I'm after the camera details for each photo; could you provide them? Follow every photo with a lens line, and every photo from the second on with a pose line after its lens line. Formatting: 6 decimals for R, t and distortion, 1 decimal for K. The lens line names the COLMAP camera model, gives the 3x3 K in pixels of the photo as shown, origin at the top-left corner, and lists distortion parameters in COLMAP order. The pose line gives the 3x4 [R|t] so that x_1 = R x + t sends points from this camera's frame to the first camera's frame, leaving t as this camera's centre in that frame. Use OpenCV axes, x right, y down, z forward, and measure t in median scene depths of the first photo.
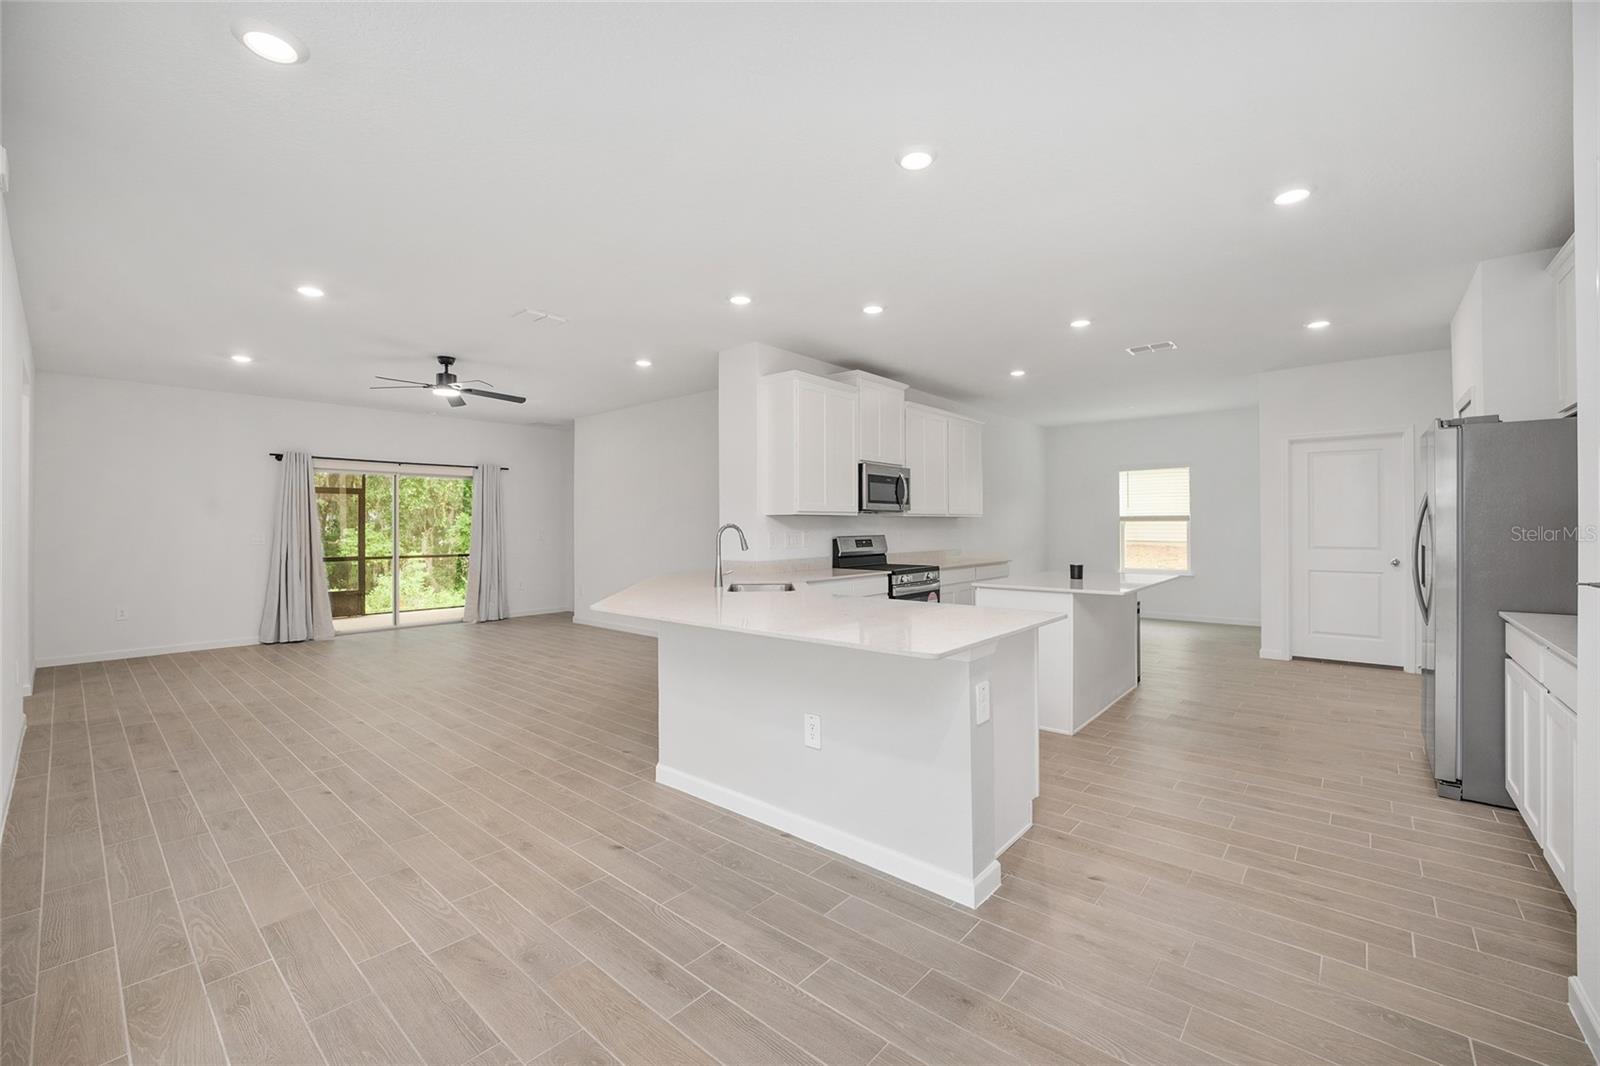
lens RADIAL K [[655.2, 0, 801.7], [0, 655.2, 520.5], [0, 0, 1]] dist [-0.026005, -0.000431]
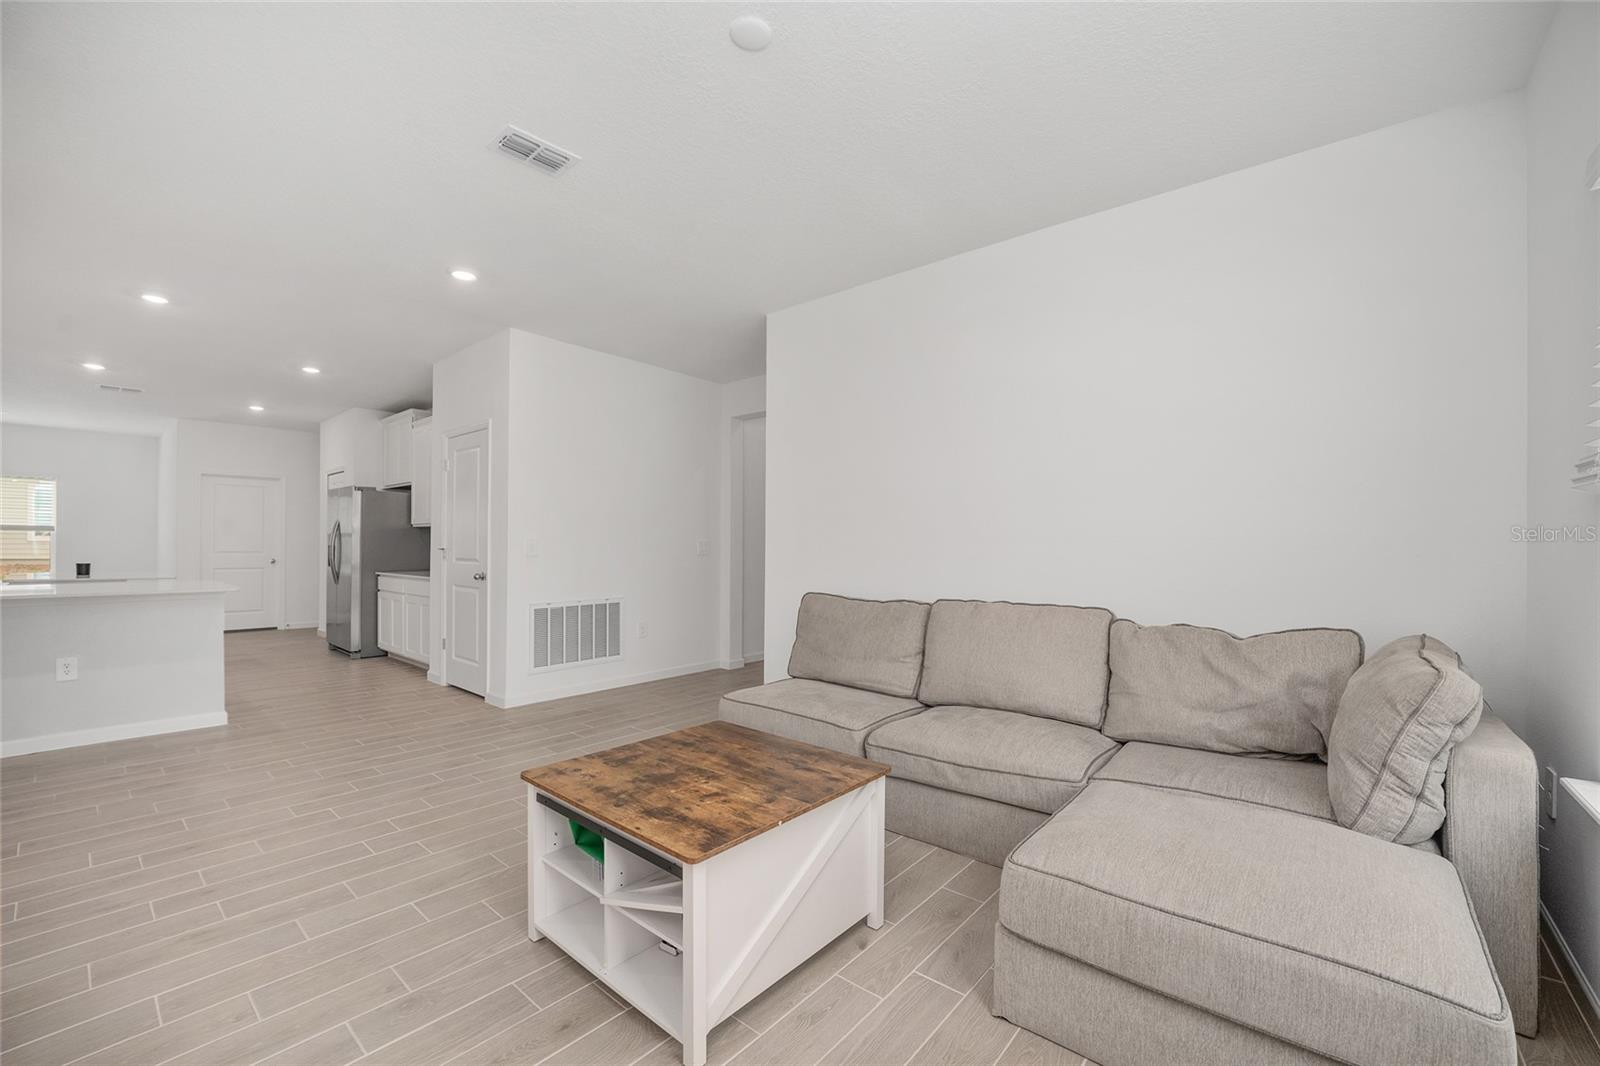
lens RADIAL K [[647.1, 0, 798.6], [0, 647.1, 538.3], [0, 0, 1]] dist [-0.020963, 0.000214]
pose [[-0.004728, 0.012996, 0.999904, -0.752554], [-0.011405, 0.999850, -0.013049, 0.021198], [-0.999924, -0.011466, -0.004579, -0.320808]]
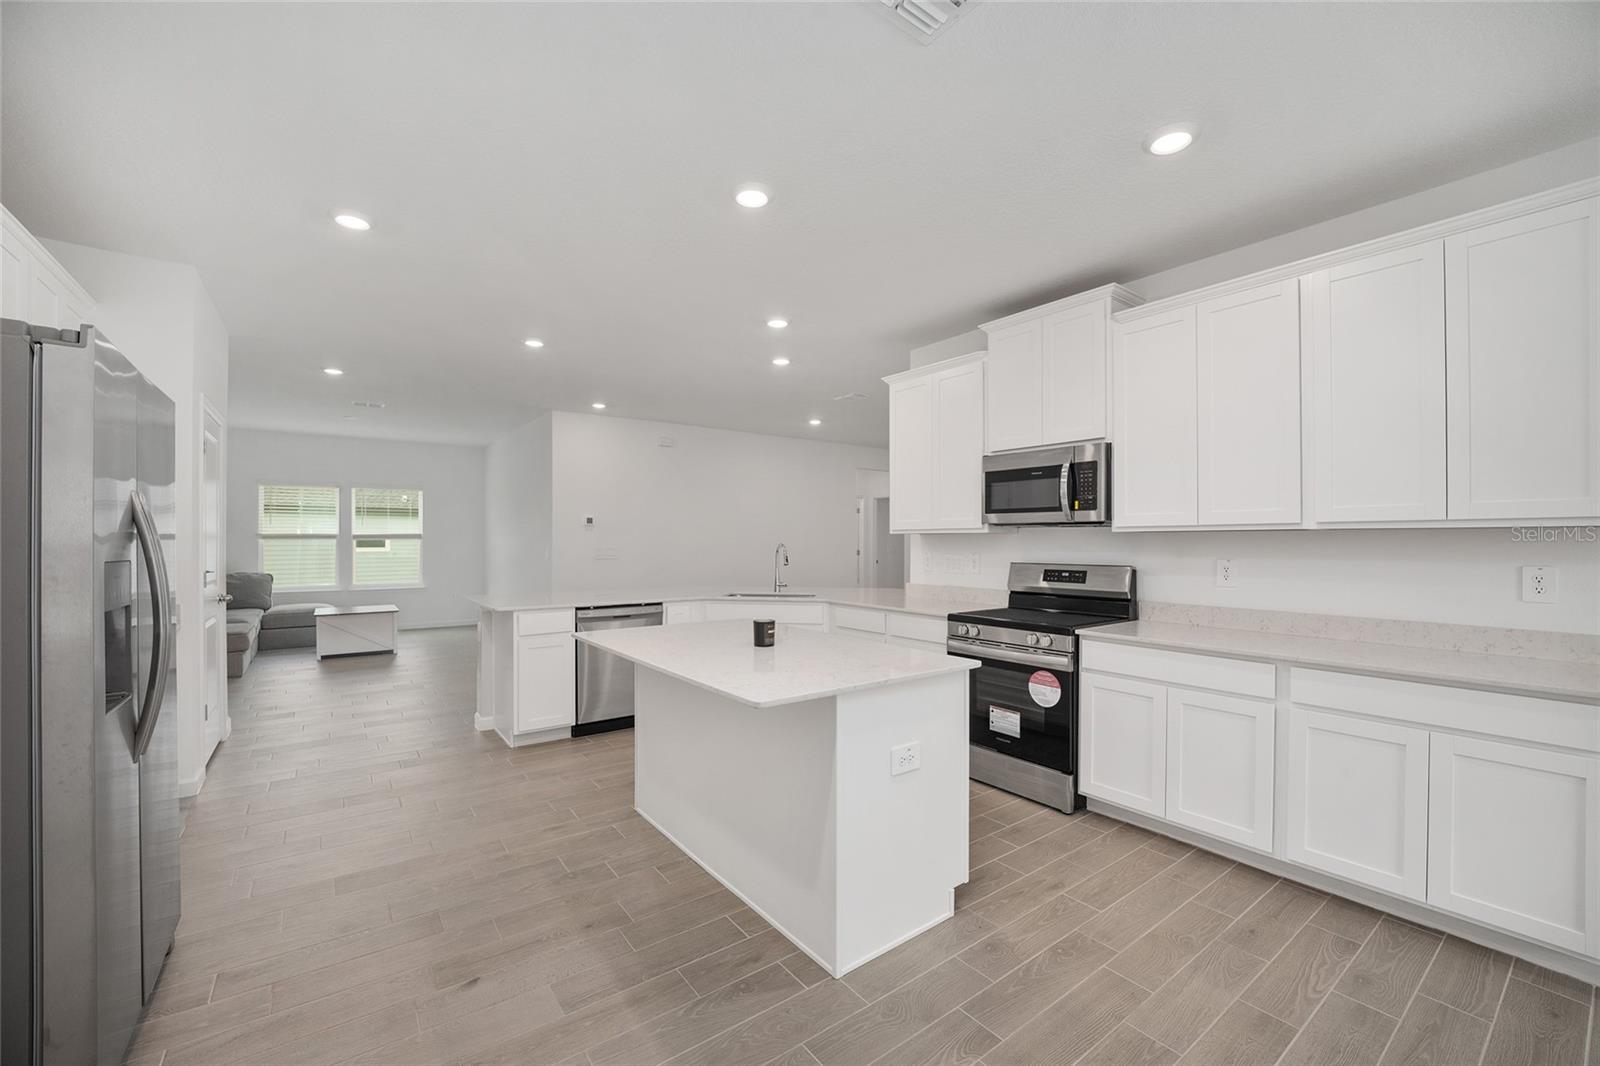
lens RADIAL K [[651.4, 0, 805.9], [0, 651.4, 545.0], [0, 0, 1]] dist [-0.023156, 0.000083]
pose [[-0.220399, 0.008831, -0.975370, 0.961065], [0.005975, 0.999952, 0.007703, -0.001214], [0.975392, -0.004130, -0.220441, 1.155525]]
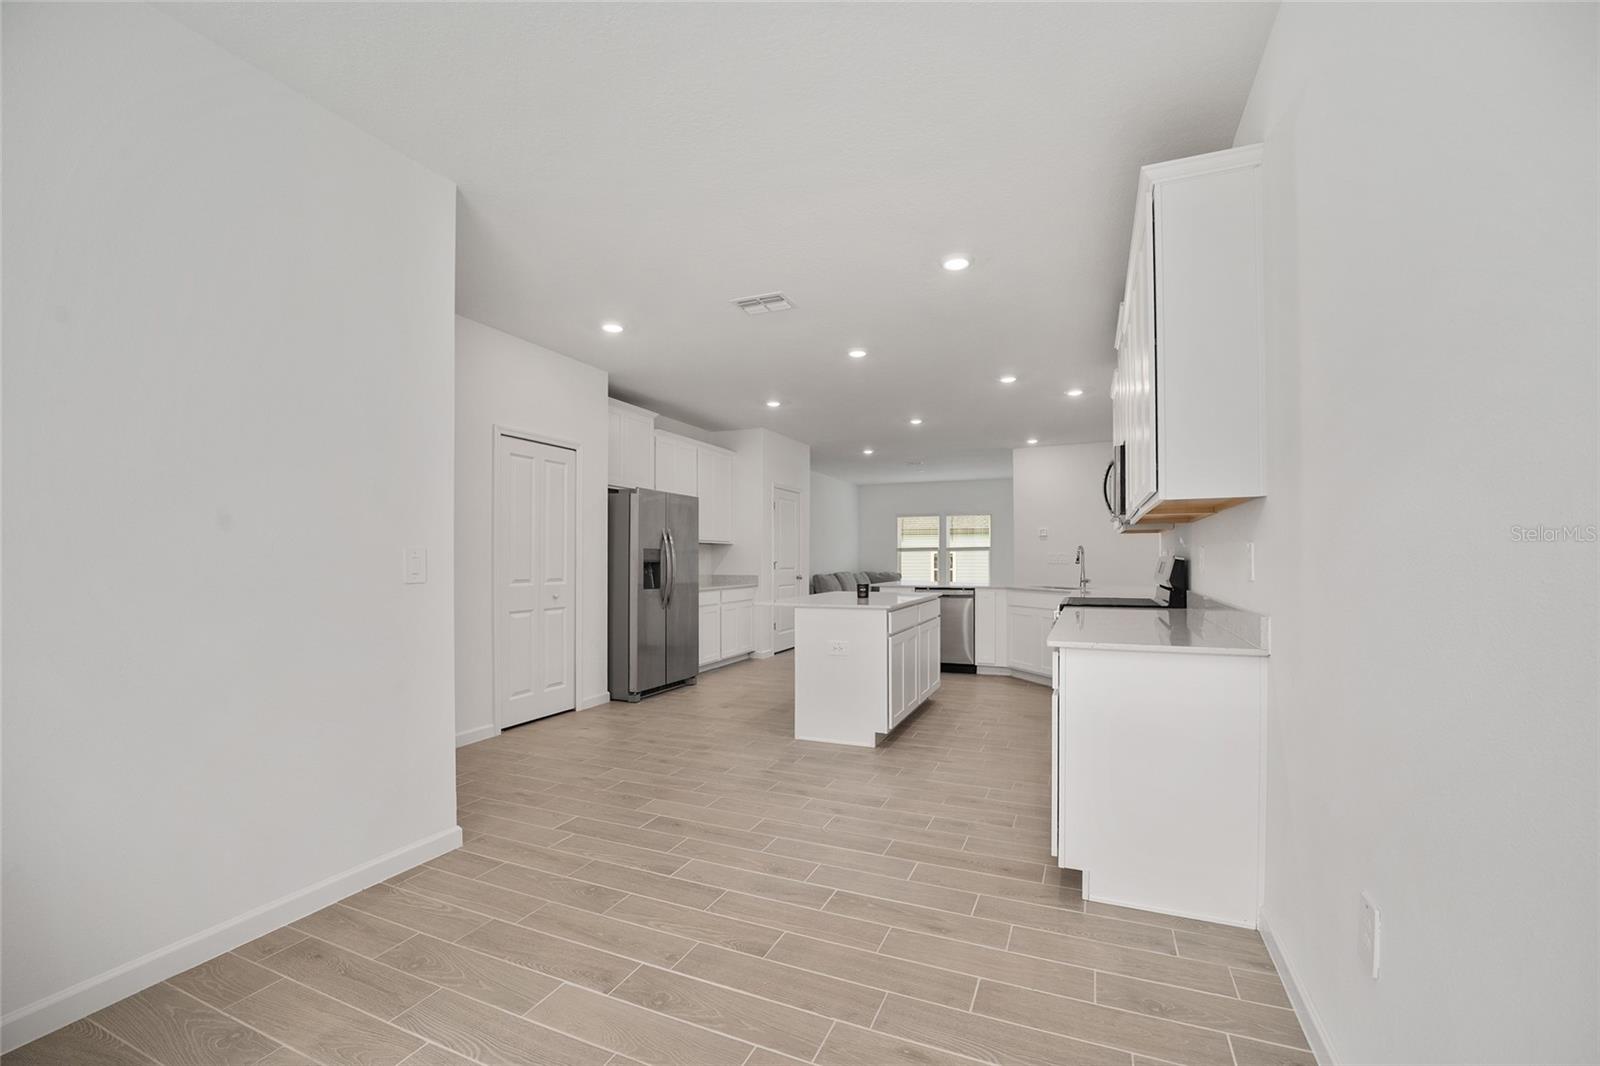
lens RADIAL K [[655.9, 0, 803.7], [0, 655.9, 561.3], [0, 0, 1]] dist [0.000528, 0.000033]
pose [[-0.956330, 0.006031, -0.292228, 0.811236], [0.006925, 0.999974, -0.002026, 0.034325], [0.292208, -0.003961, -0.956347, 1.957779]]
